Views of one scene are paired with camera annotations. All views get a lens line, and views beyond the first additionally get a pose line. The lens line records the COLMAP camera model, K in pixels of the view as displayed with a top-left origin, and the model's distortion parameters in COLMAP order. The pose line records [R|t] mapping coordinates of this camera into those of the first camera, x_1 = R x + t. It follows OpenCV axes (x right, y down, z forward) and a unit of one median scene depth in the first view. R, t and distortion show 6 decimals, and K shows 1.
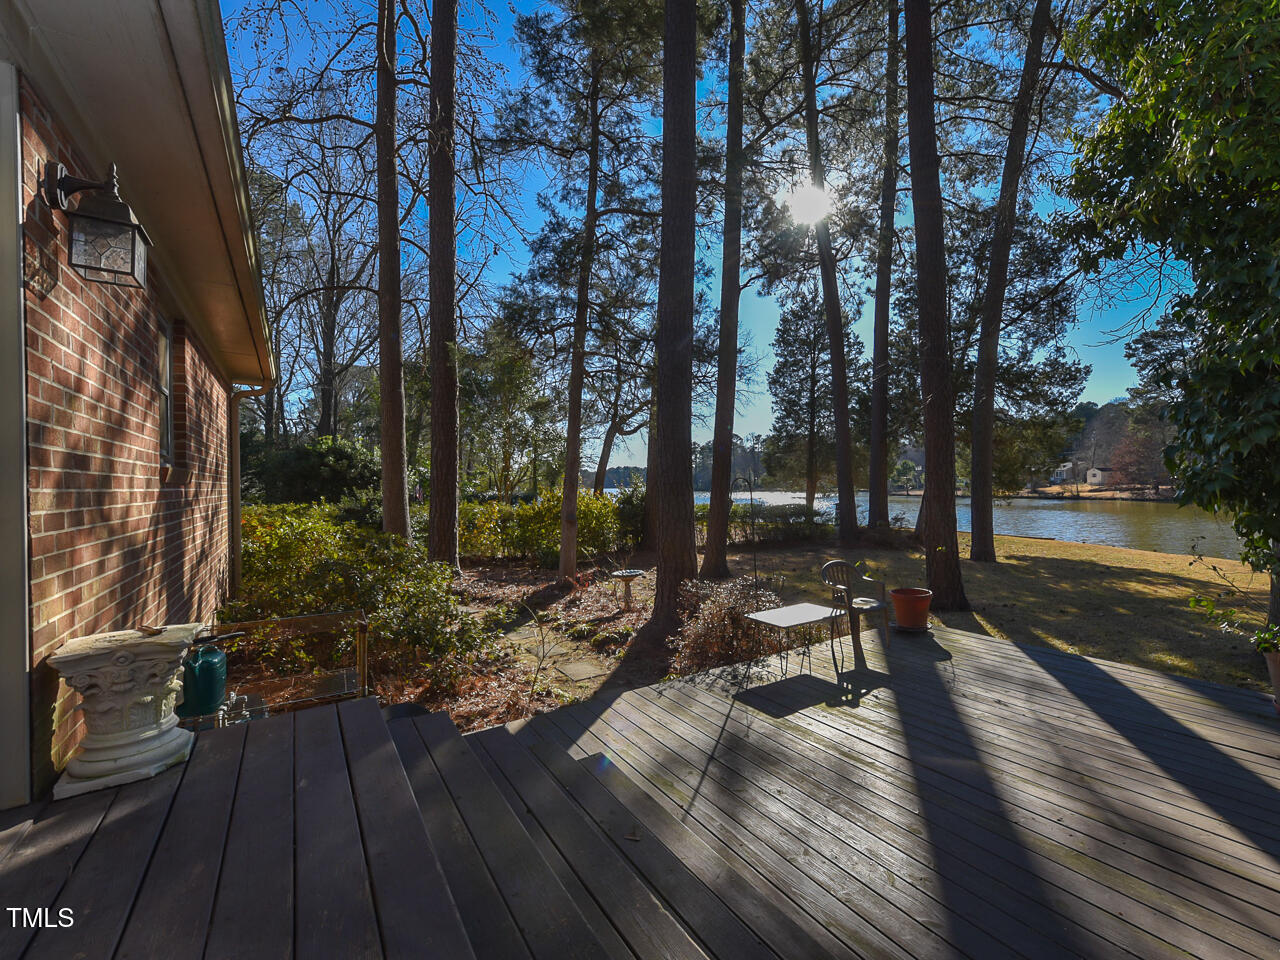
lens RADIAL K [[566.7, 0, 677.3], [0, 566.7, 486.6], [0, 0, 1]] dist [0.003383, 0.000005]
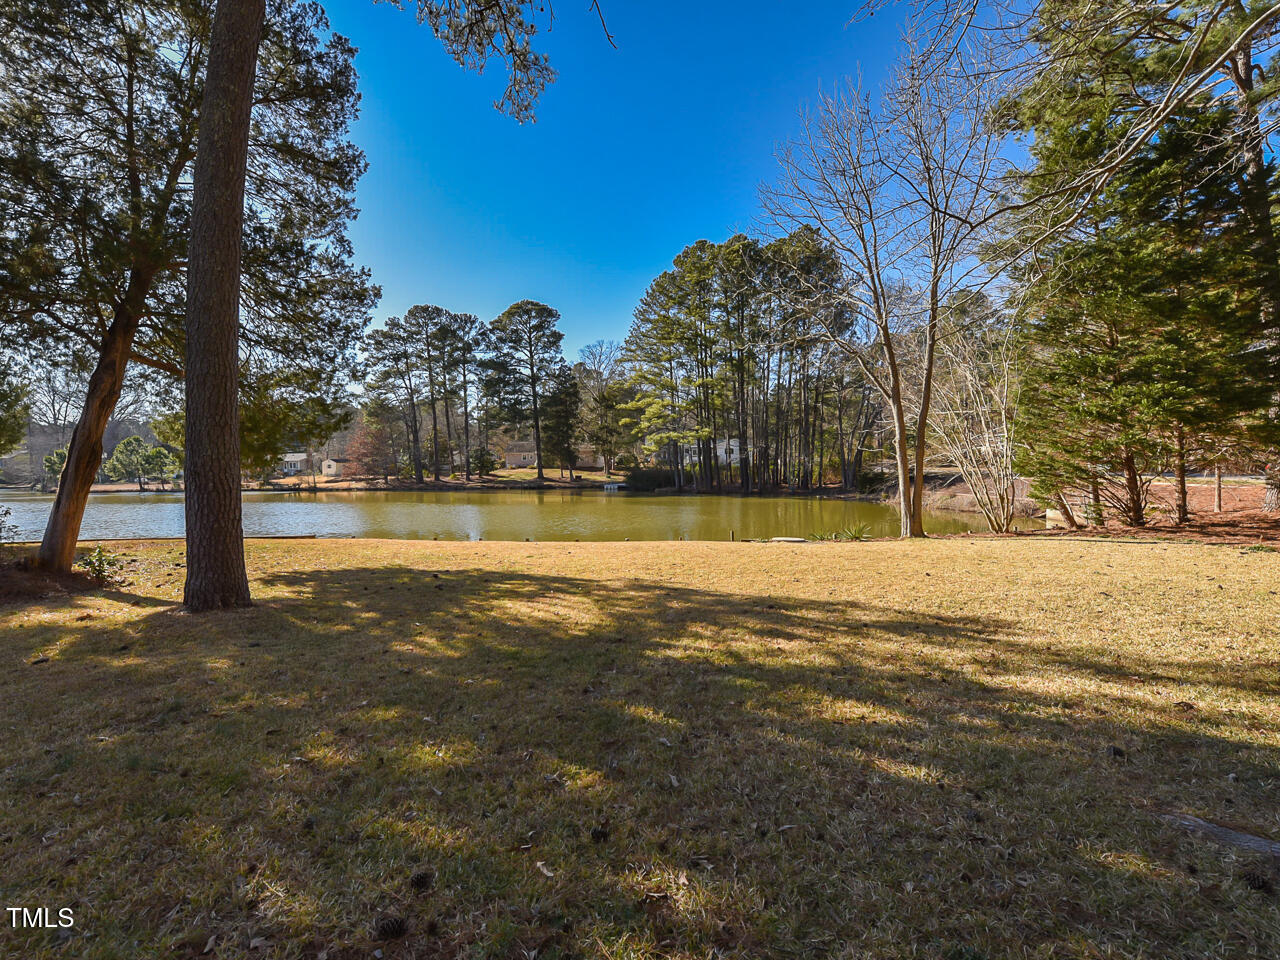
lens RADIAL K [[566.7, 0, 677.3], [0, 566.7, 486.6], [0, 0, 1]] dist [0.003383, 0.000005]
pose [[0.369866, -0.017229, 0.928925, 0.069983], [0.006743, 0.999851, 0.015860, 0.008854], [-0.929061, 0.000397, 0.369927, 0.135373]]
